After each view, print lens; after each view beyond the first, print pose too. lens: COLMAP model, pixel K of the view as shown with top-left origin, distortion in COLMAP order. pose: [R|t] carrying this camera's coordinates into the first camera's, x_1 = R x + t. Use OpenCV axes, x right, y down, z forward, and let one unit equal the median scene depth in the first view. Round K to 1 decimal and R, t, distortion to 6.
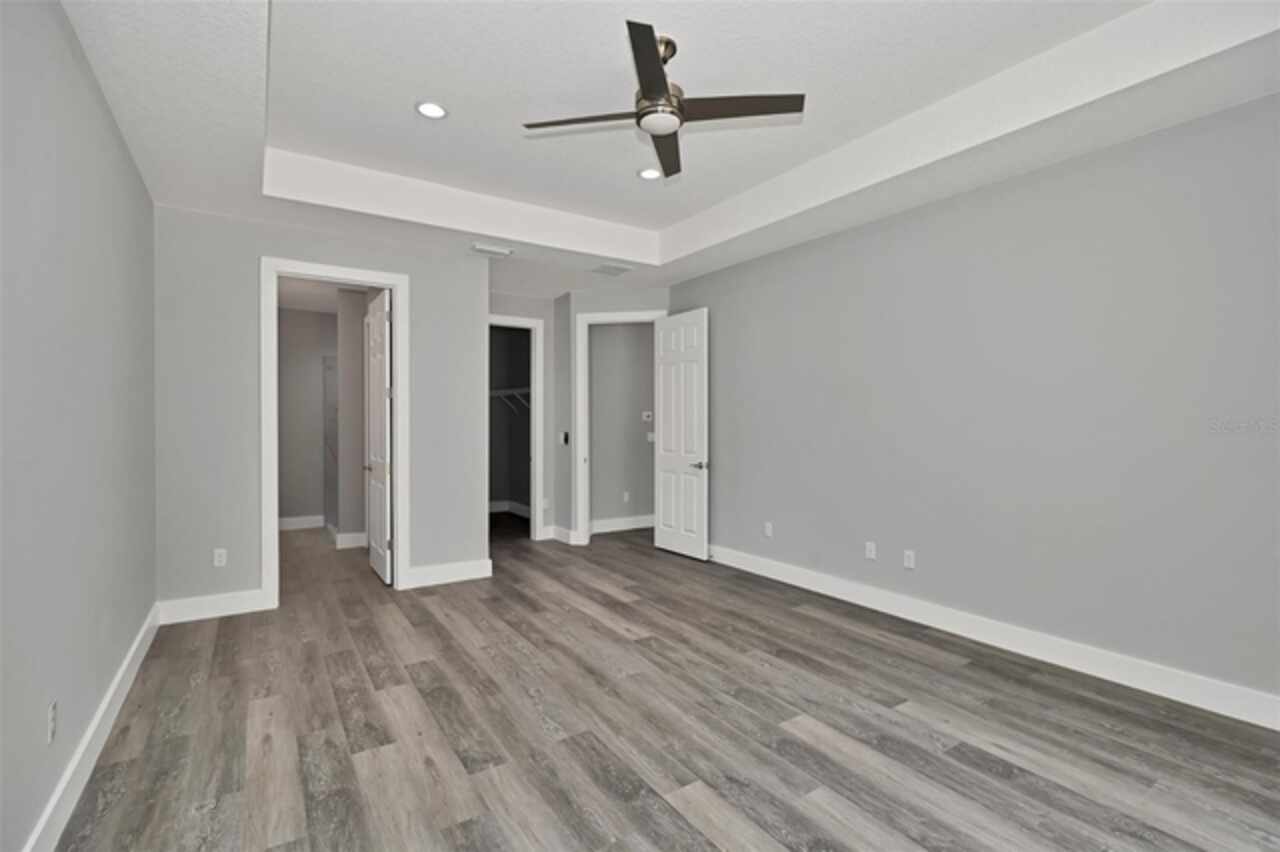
lens RADIAL K [[573.5, 0, 642.7], [0, 573.5, 432.2], [0, 0, 1]] dist [-0.015434, -0.000797]
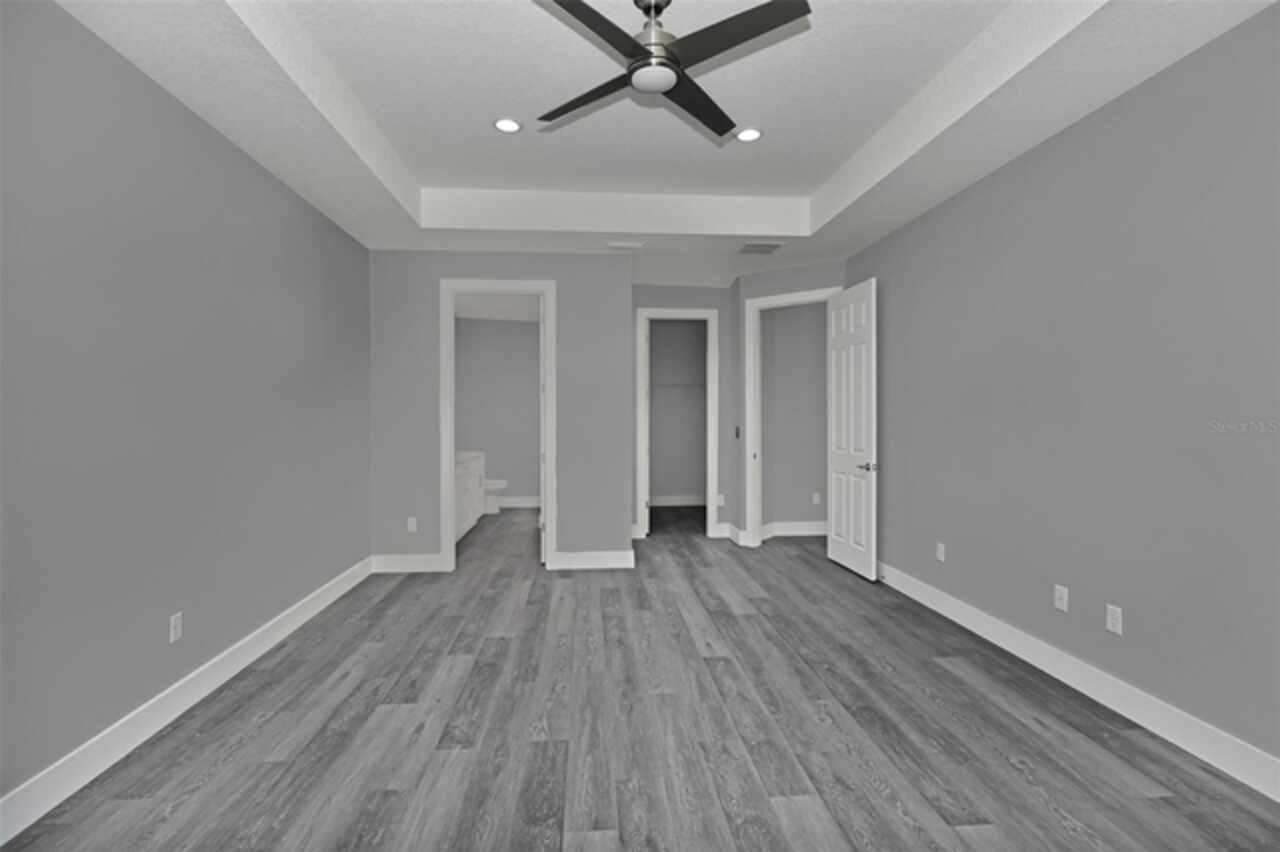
lens RADIAL K [[577.4, 0, 633.3], [0, 577.4, 425.3], [0, 0, 1]] dist [-0.012327, -0.001135]
pose [[0.873118, 0.006850, -0.487462, 0.335780], [-0.006234, 0.999976, 0.002887, -0.004836], [0.487470, 0.000518, 0.873140, 0.154363]]
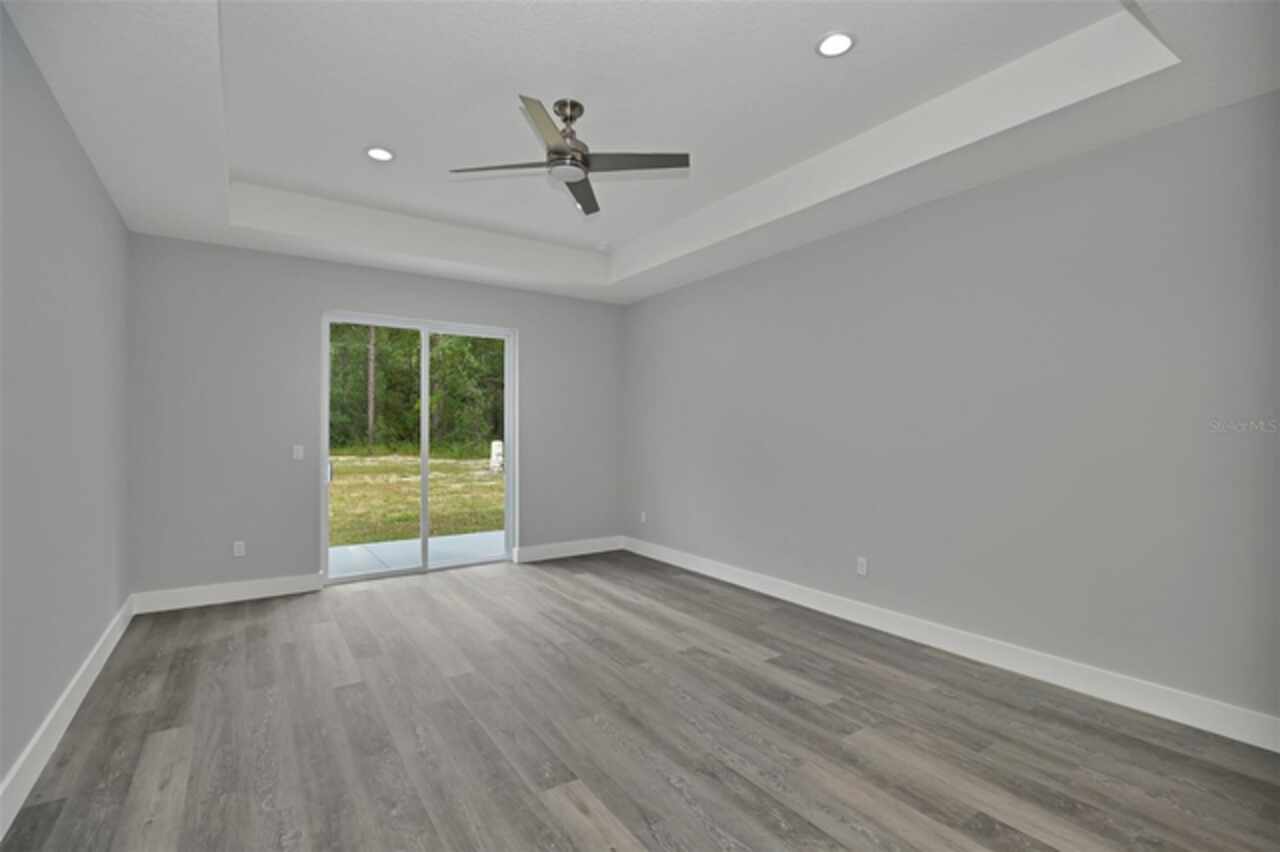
lens RADIAL K [[573.5, 0, 642.7], [0, 573.5, 432.2], [0, 0, 1]] dist [-0.015434, -0.000797]
pose [[-0.999803, -0.001729, -0.019797, -0.075863], [-0.002126, 0.999796, 0.020091, -0.029757], [0.019758, 0.020129, -0.999602, 1.651121]]
